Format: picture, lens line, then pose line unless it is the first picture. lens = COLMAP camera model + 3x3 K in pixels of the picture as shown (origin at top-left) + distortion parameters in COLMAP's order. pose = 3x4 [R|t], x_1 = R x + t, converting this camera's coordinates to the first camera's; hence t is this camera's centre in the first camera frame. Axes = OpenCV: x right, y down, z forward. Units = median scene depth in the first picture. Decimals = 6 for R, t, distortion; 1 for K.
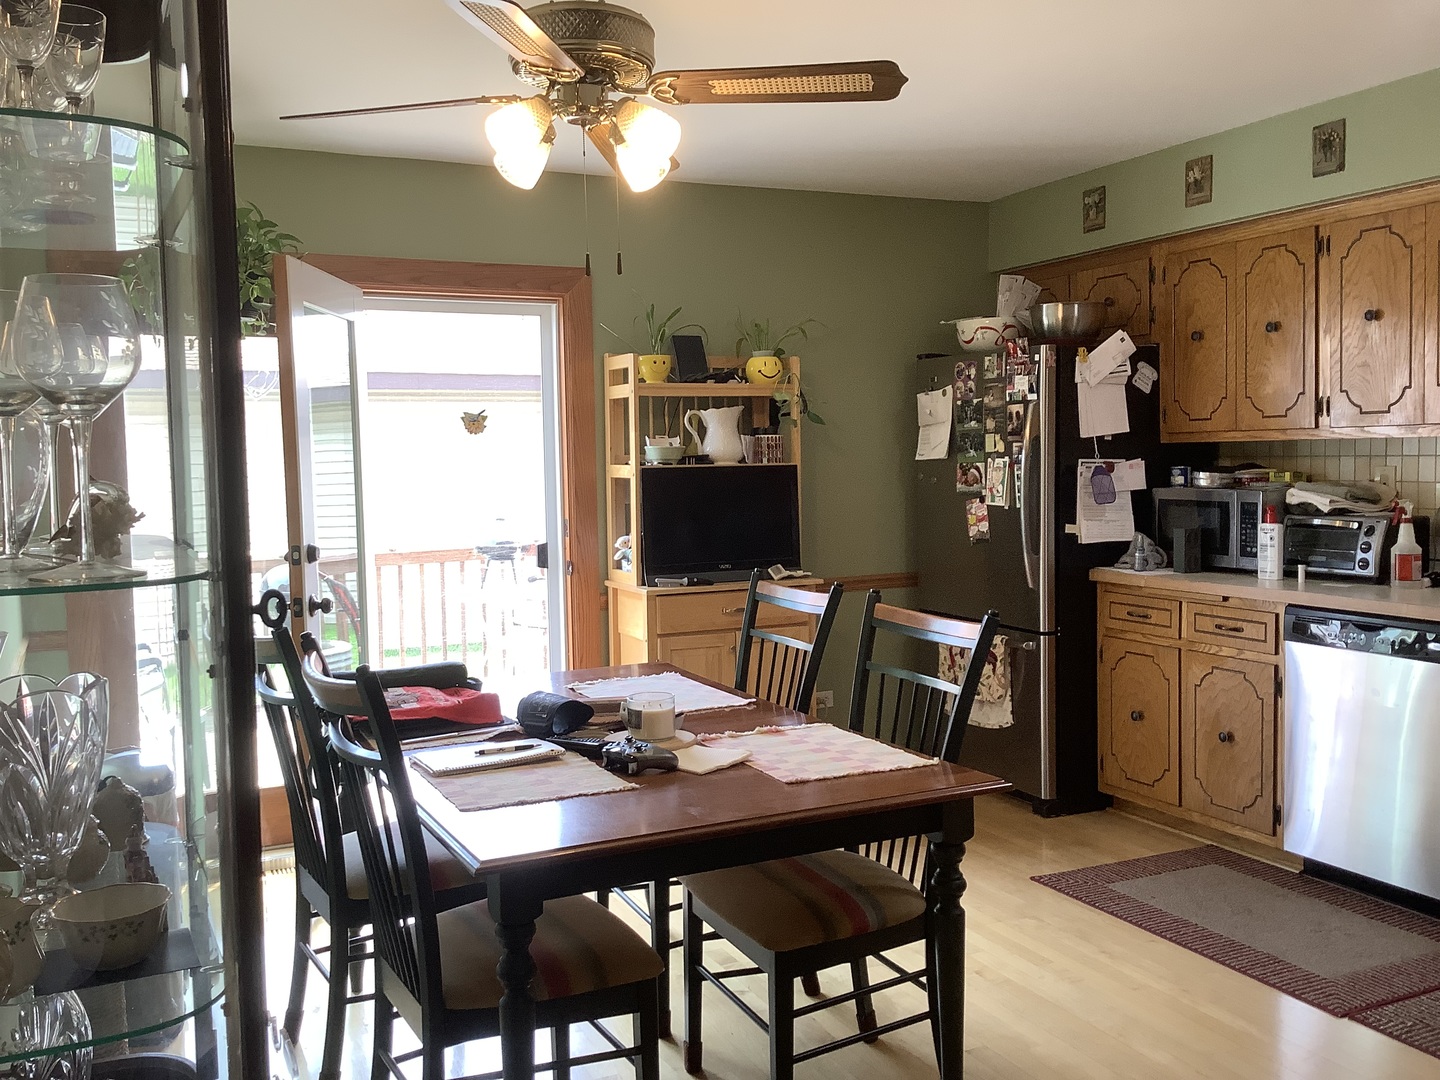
lens RADIAL K [[1422.7, 0, 683.2], [0, 1422.7, 525.3], [0, 0, 1]] dist [0.072163, 0.000000]
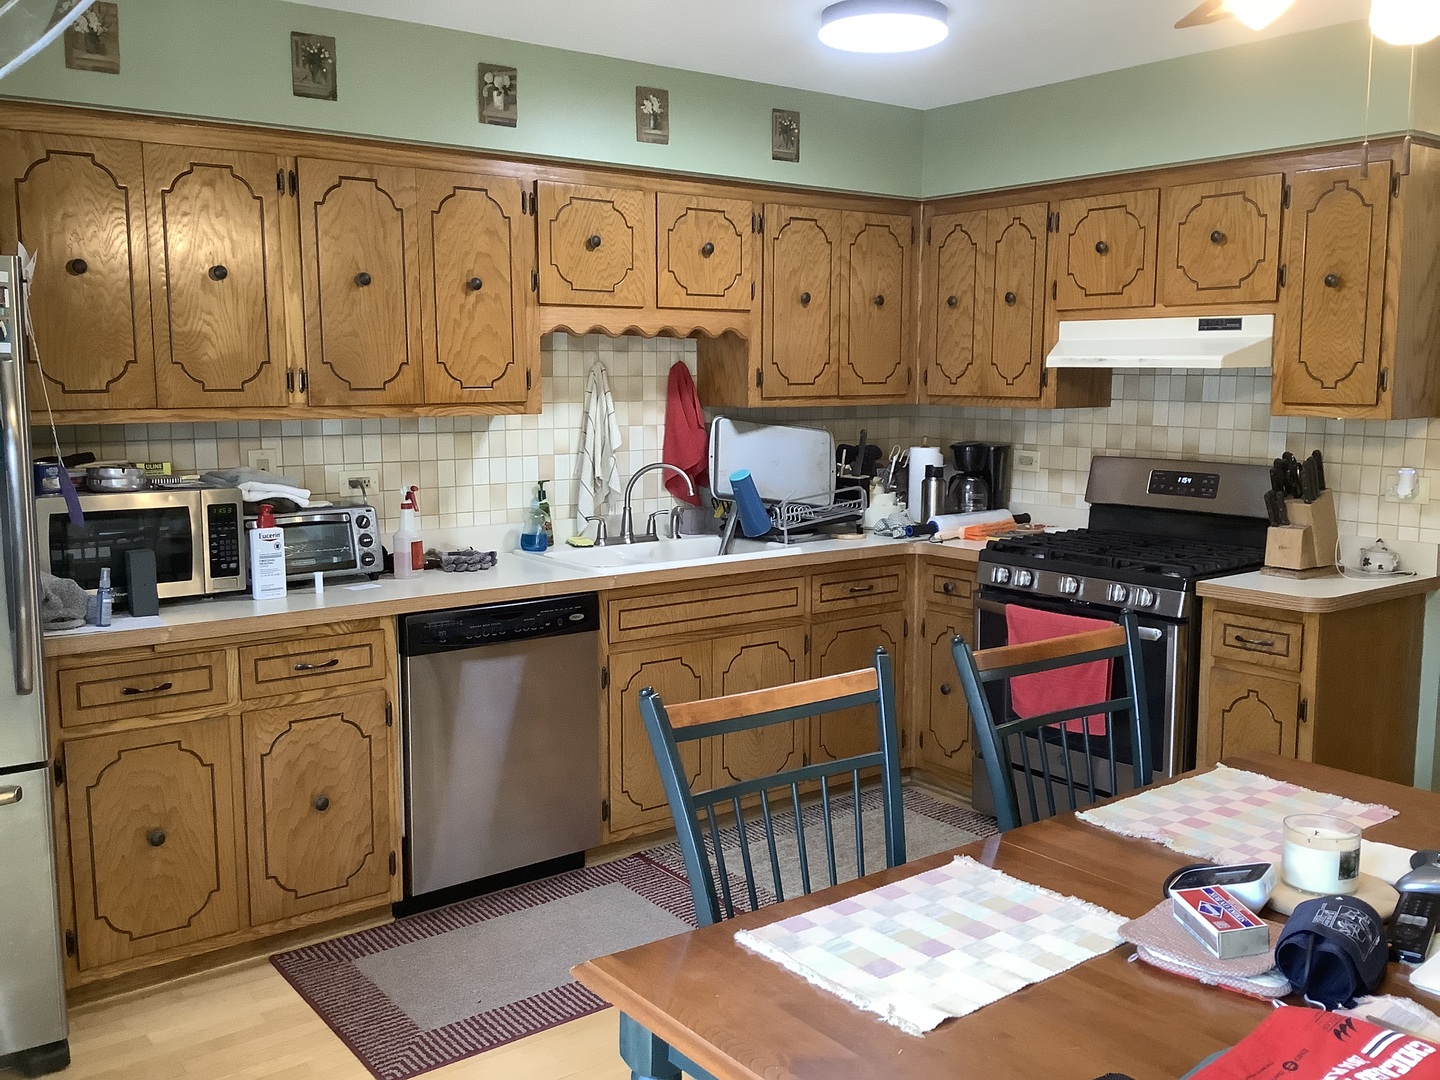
lens RADIAL K [[1295.9, 0, 709.0], [0, 1295.9, 535.8], [0, 0, 1]] dist [0.103043, -0.166040]
pose [[-0.206752, -0.097241, 0.973549, -0.334720], [0.068146, 0.991201, 0.113476, -0.060750], [-0.976017, 0.089805, -0.198307, 0.895937]]
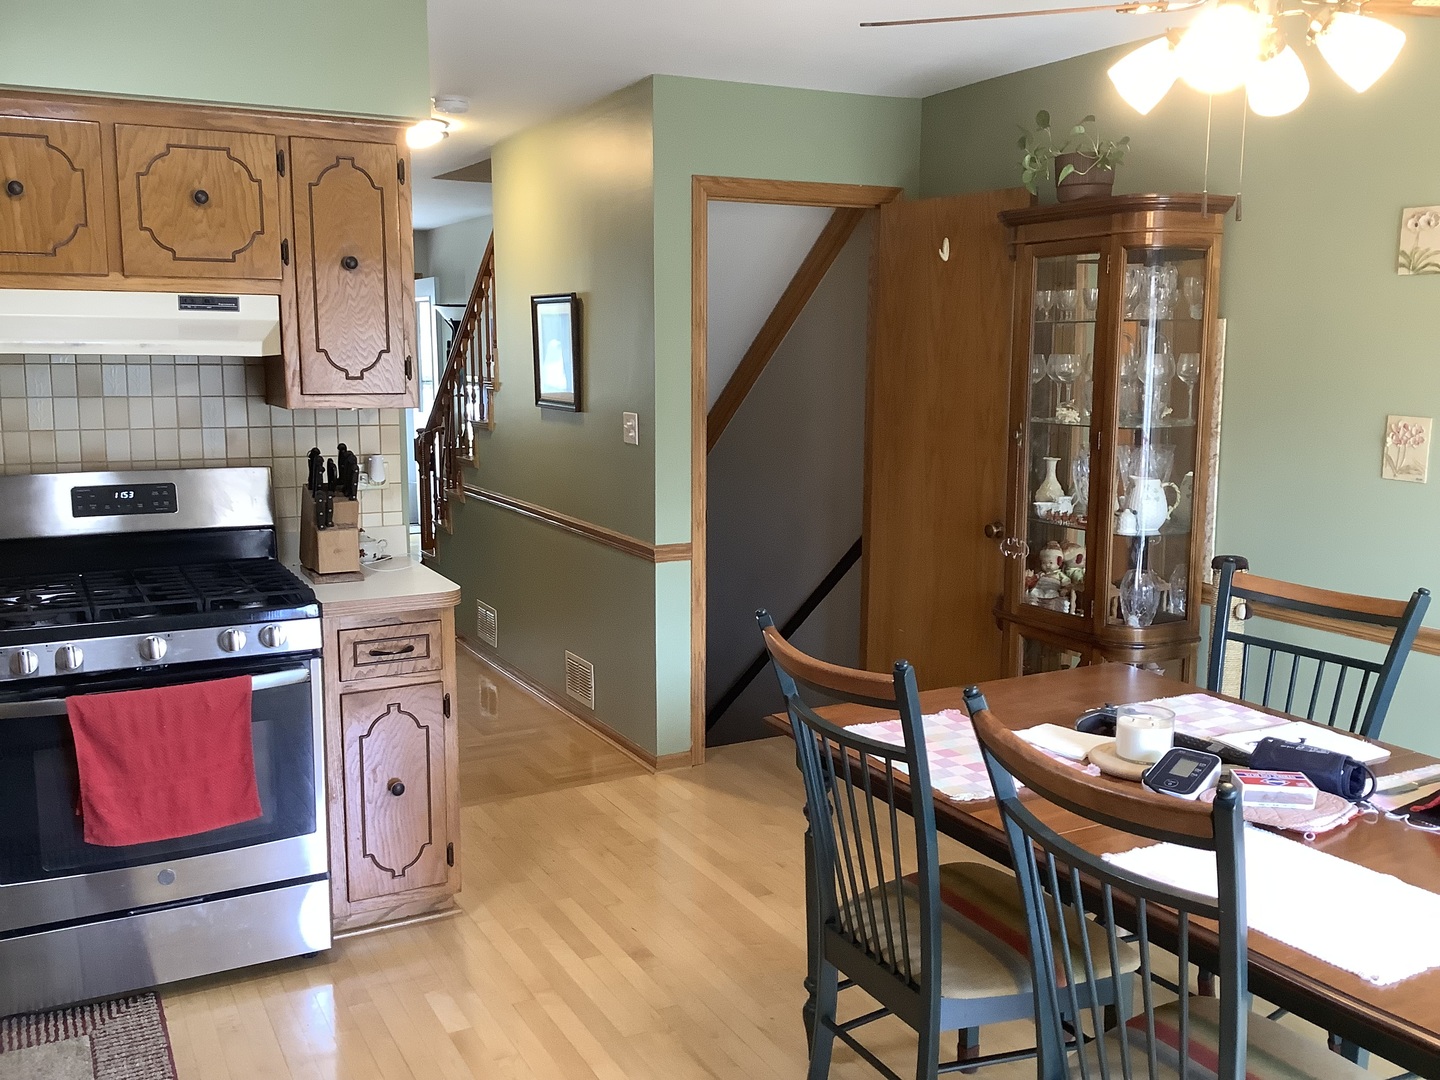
lens RADIAL K [[1295.9, 0, 716.2], [0, 1295.9, 548.2], [0, 0, 1]] dist [0.103043, -0.166040]
pose [[-0.998206, 0.032300, -0.050419, 0.163681], [0.020523, 0.975580, 0.218683, -0.095277], [0.056251, 0.217256, -0.974492, 1.113001]]
